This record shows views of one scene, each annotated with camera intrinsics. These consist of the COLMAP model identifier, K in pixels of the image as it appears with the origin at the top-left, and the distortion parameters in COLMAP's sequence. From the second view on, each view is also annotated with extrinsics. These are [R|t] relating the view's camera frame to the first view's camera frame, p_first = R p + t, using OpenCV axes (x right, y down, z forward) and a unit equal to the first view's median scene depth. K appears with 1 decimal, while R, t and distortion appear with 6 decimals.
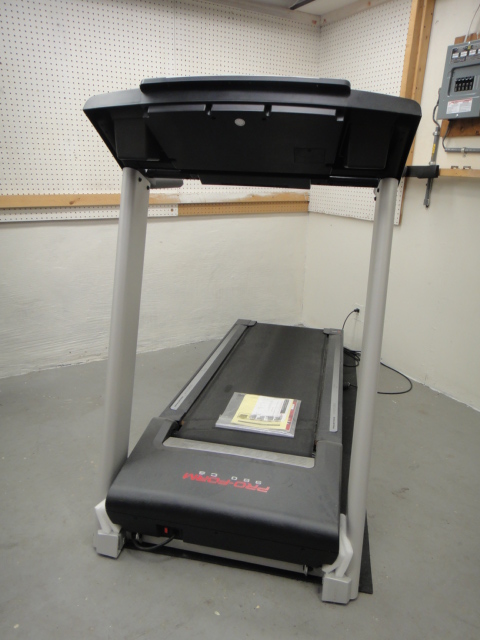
lens RADIAL K [[459.1, 0, 247.1], [0, 459.1, 317.6], [0, 0, 1]] dist [-0.005994, 0.018269]
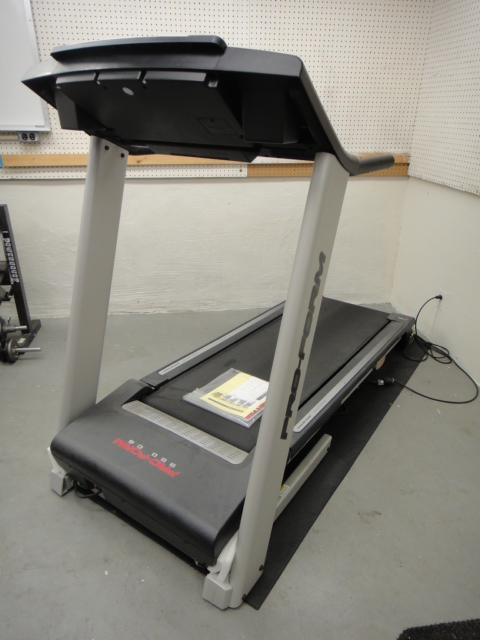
lens RADIAL K [[459.1, 0, 248.4], [0, 459.1, 317.9], [0, 0, 1]] dist [-0.005994, 0.018269]
pose [[0.923626, 0.145357, -0.354665, 0.306075], [-0.108471, 0.986601, 0.121869, -0.059460], [0.367627, -0.074091, 0.927017, 0.103662]]
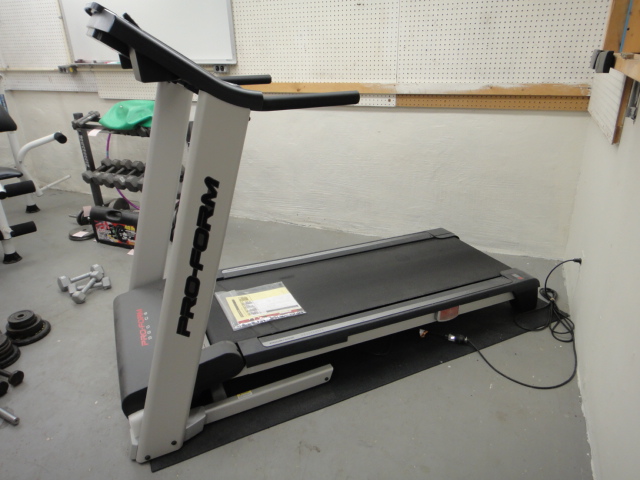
lens RADIAL K [[459.1, 0, 329.6], [0, 459.1, 234.7], [0, 0, 1]] dist [-0.005994, 0.018269]
pose [[0.598468, 0.278183, -0.751299, 0.731833], [-0.208617, 0.959540, 0.189108, -0.148850], [0.773508, 0.043559, 0.632287, 0.371969]]
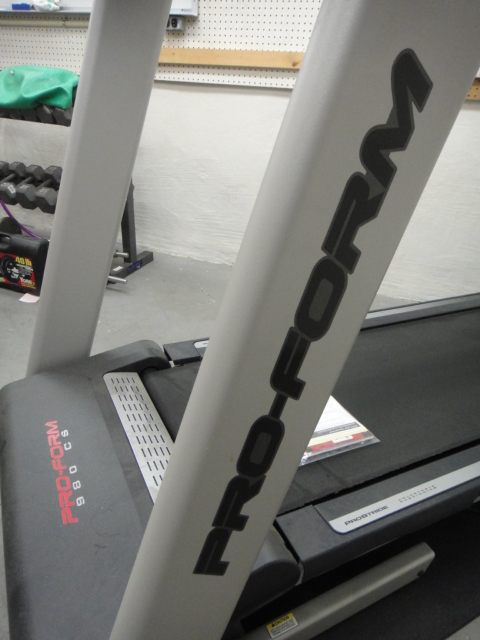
lens RADIAL K [[459.1, 0, 249.3], [0, 459.1, 321.9], [0, 0, 1]] dist [-0.005994, 0.018269]
pose [[0.627152, 0.370776, -0.684986, 0.286700], [-0.276351, 0.928139, 0.249374, -0.022441], [0.728224, 0.032900, 0.684549, 0.484351]]
